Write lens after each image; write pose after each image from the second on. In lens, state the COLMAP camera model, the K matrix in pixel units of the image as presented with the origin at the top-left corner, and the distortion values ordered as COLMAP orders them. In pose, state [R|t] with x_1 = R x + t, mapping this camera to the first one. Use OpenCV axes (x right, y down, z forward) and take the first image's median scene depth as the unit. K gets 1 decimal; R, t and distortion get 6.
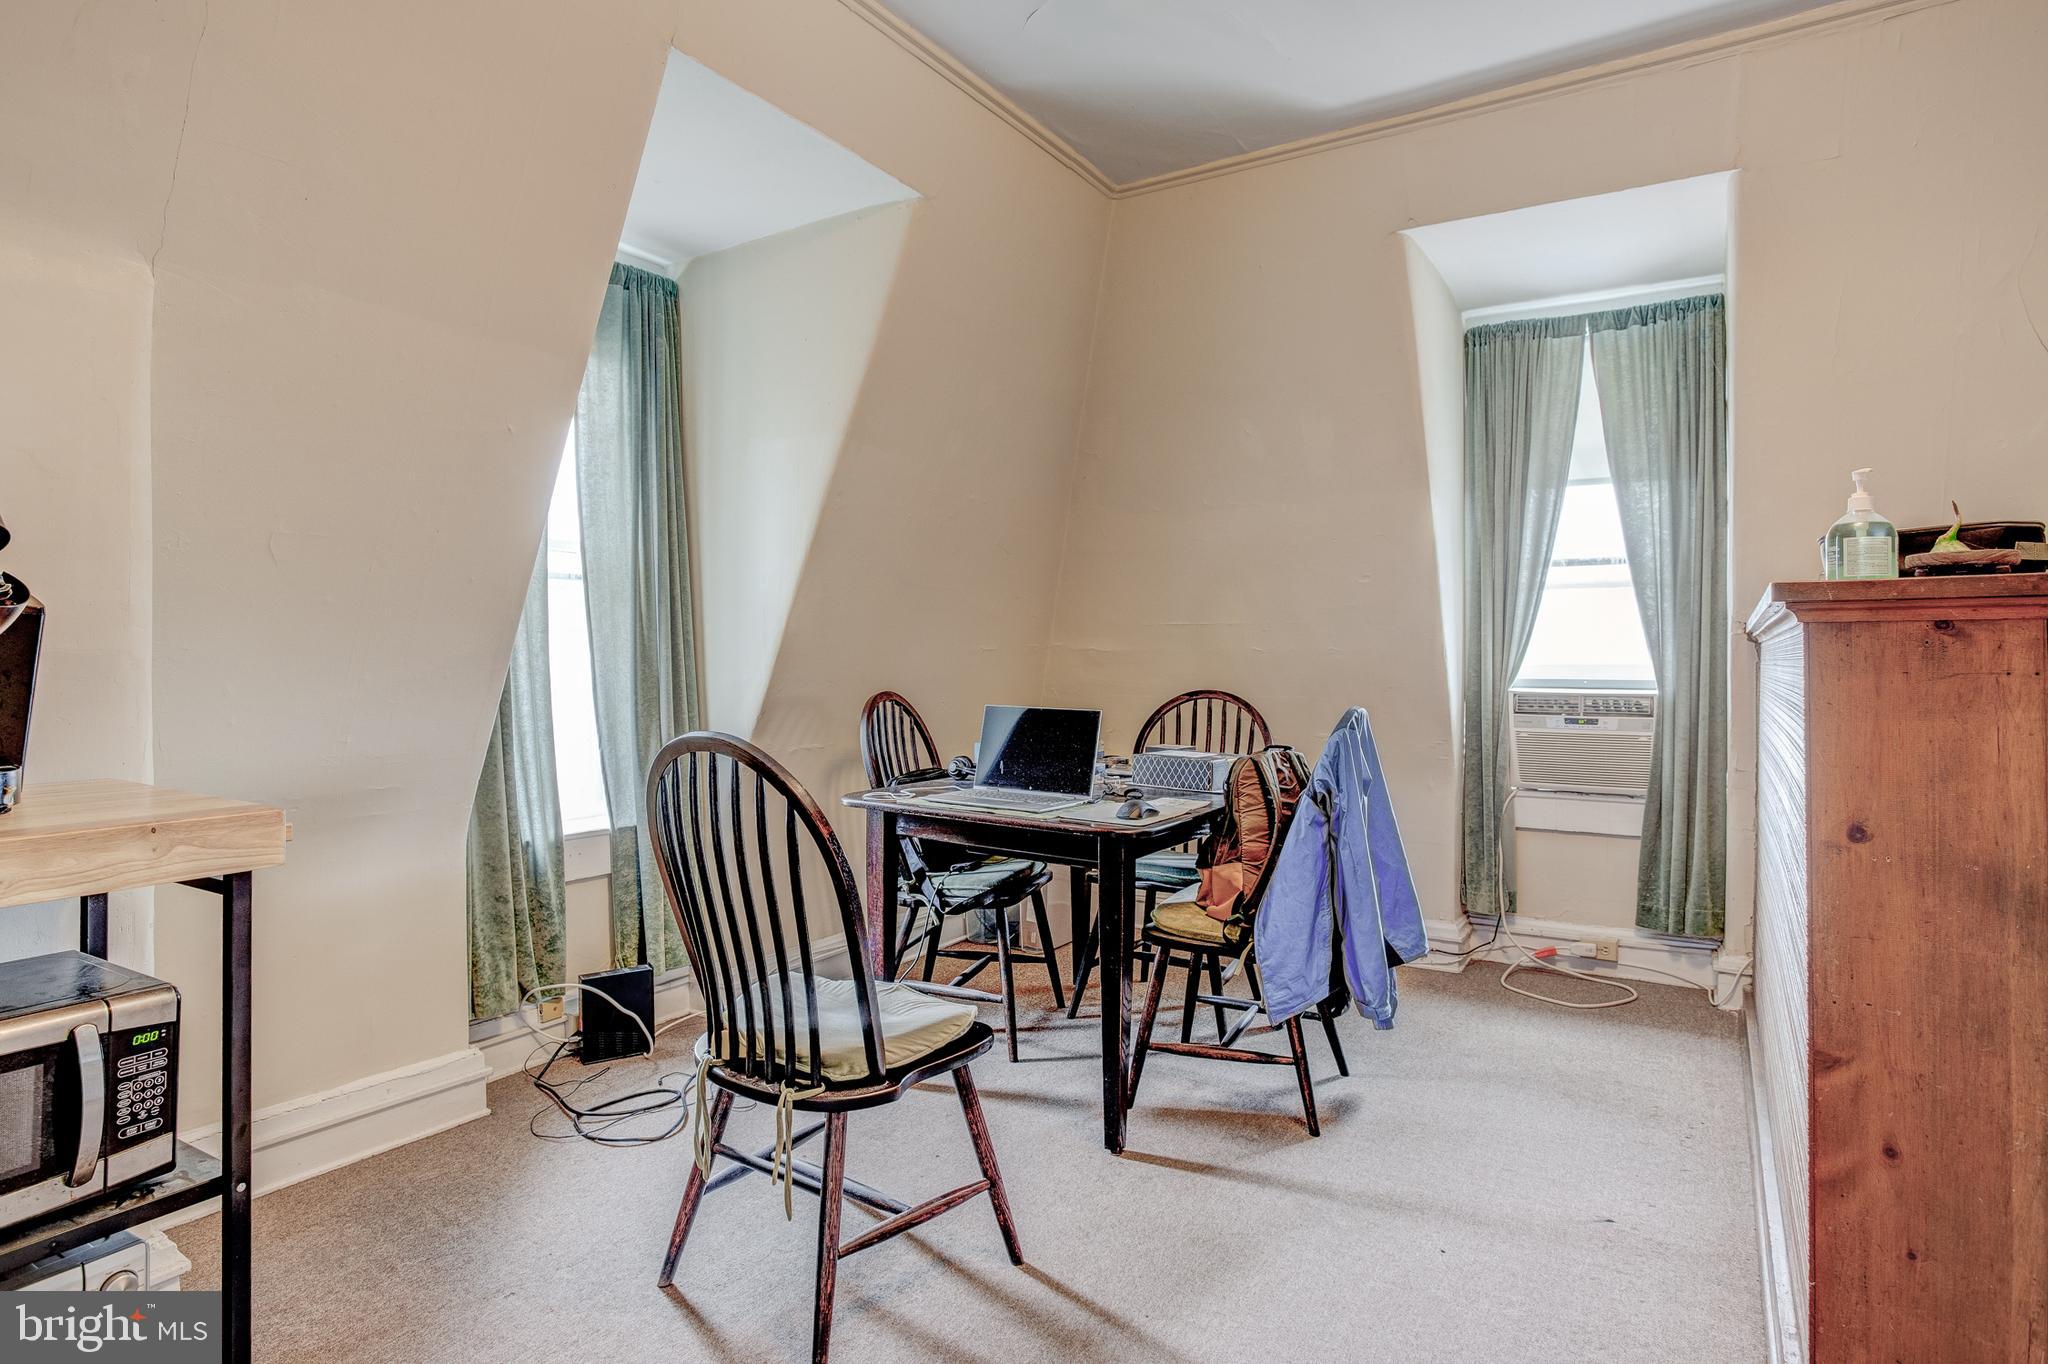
lens RADIAL K [[1118.1, 0, 1017.5], [0, 1118.1, 662.2], [0, 0, 1]] dist [-0.048266, 0.020416]
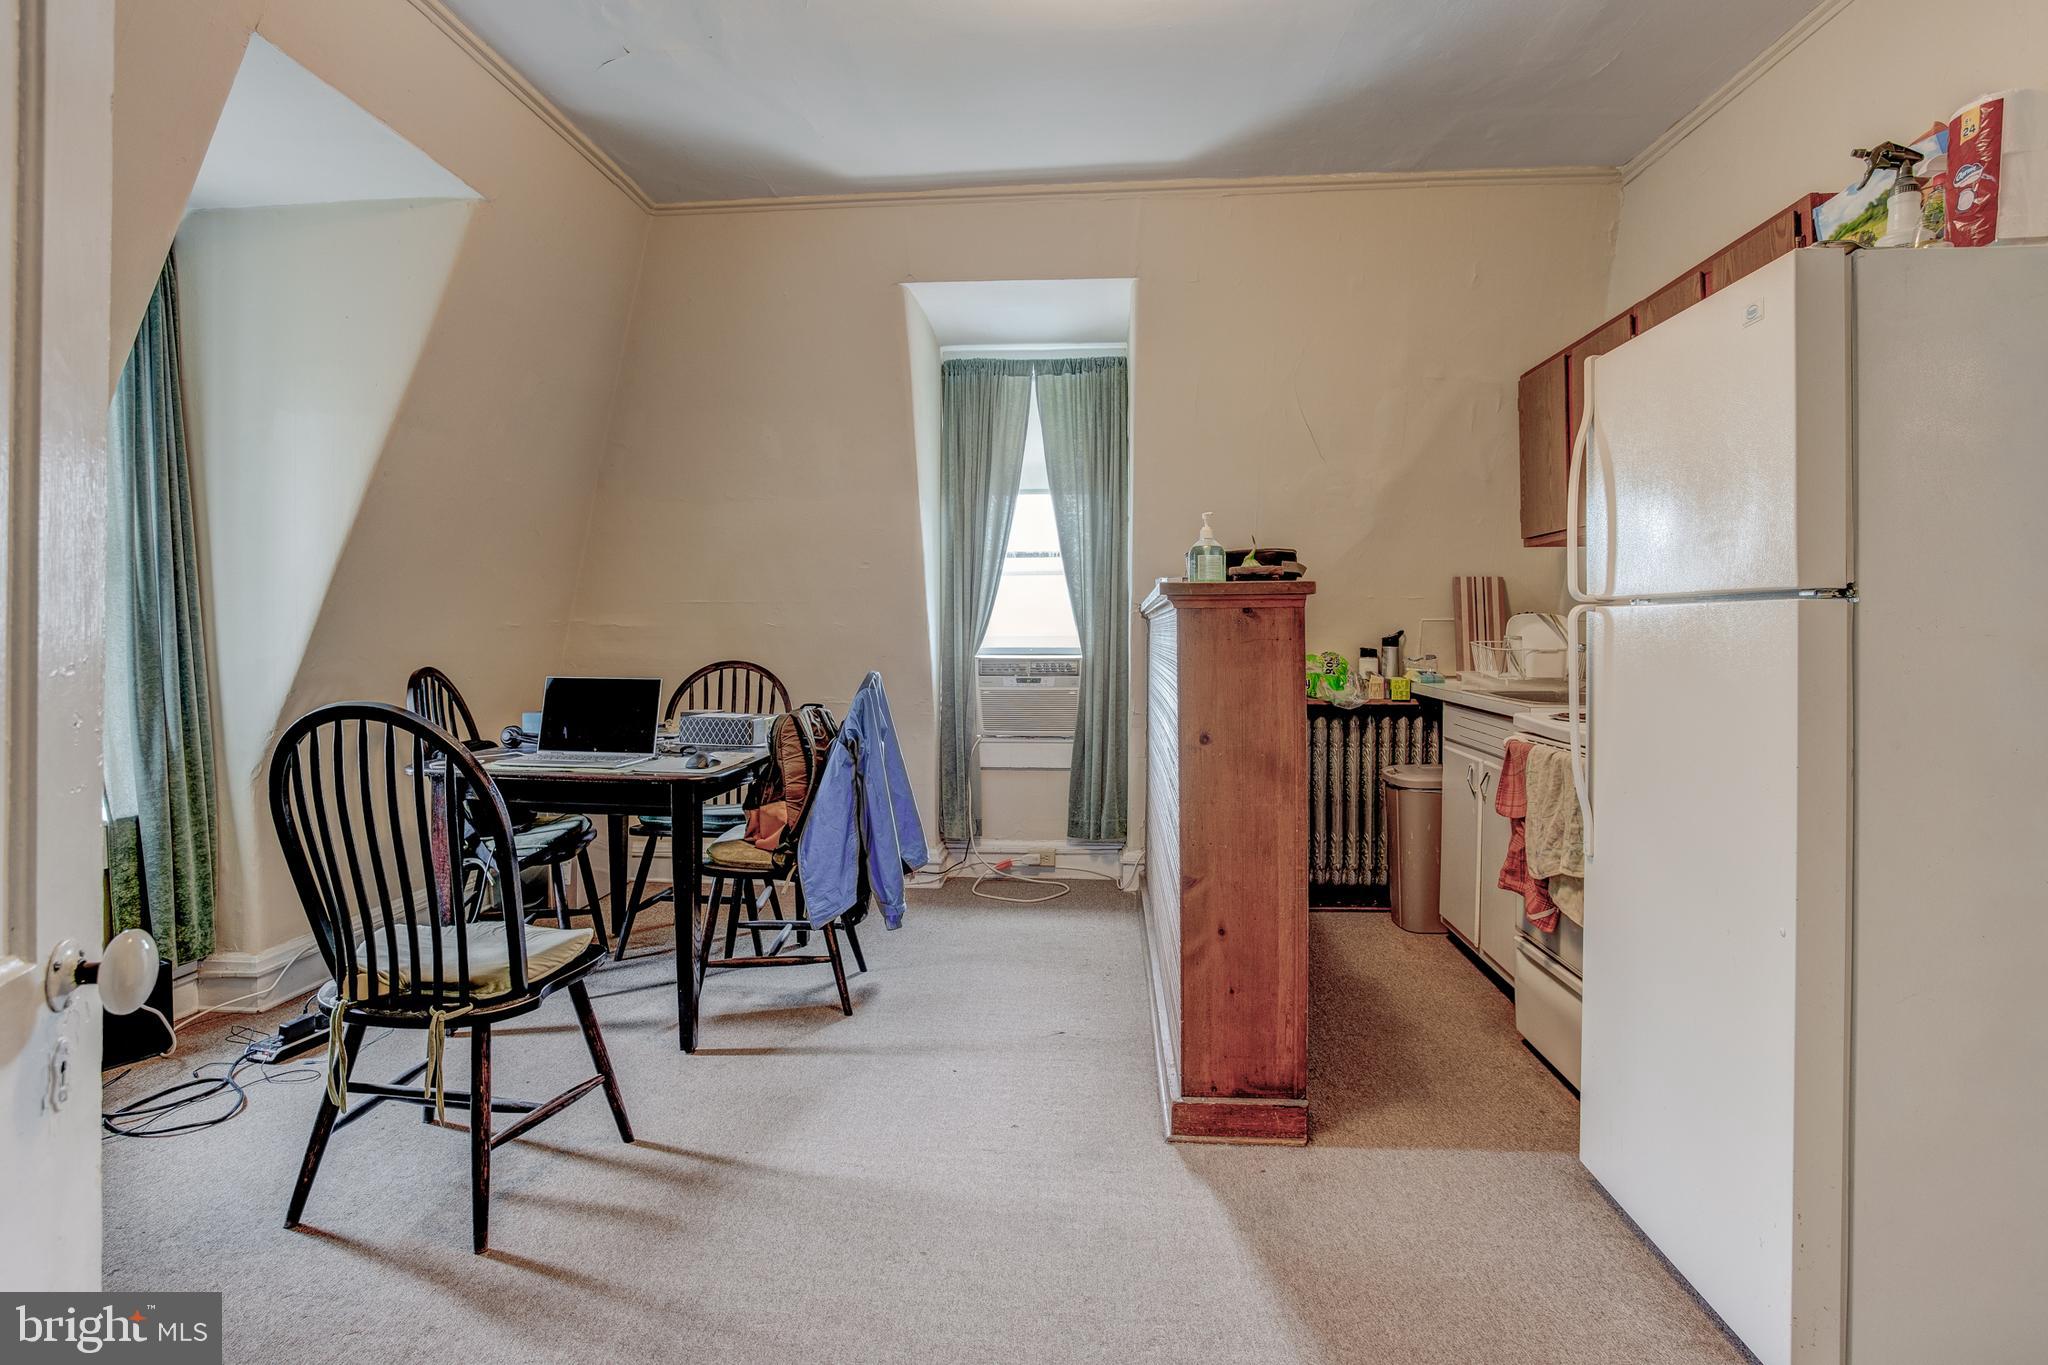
lens RADIAL K [[1118.1, 0, 1012.0], [0, 1118.1, 684.0], [0, 0, 1]] dist [-0.048266, 0.020416]
pose [[0.888402, -0.025653, 0.458349, -0.131840], [0.005725, 0.998979, 0.044813, -0.000179], [-0.459030, -0.037188, 0.887642, -0.182669]]
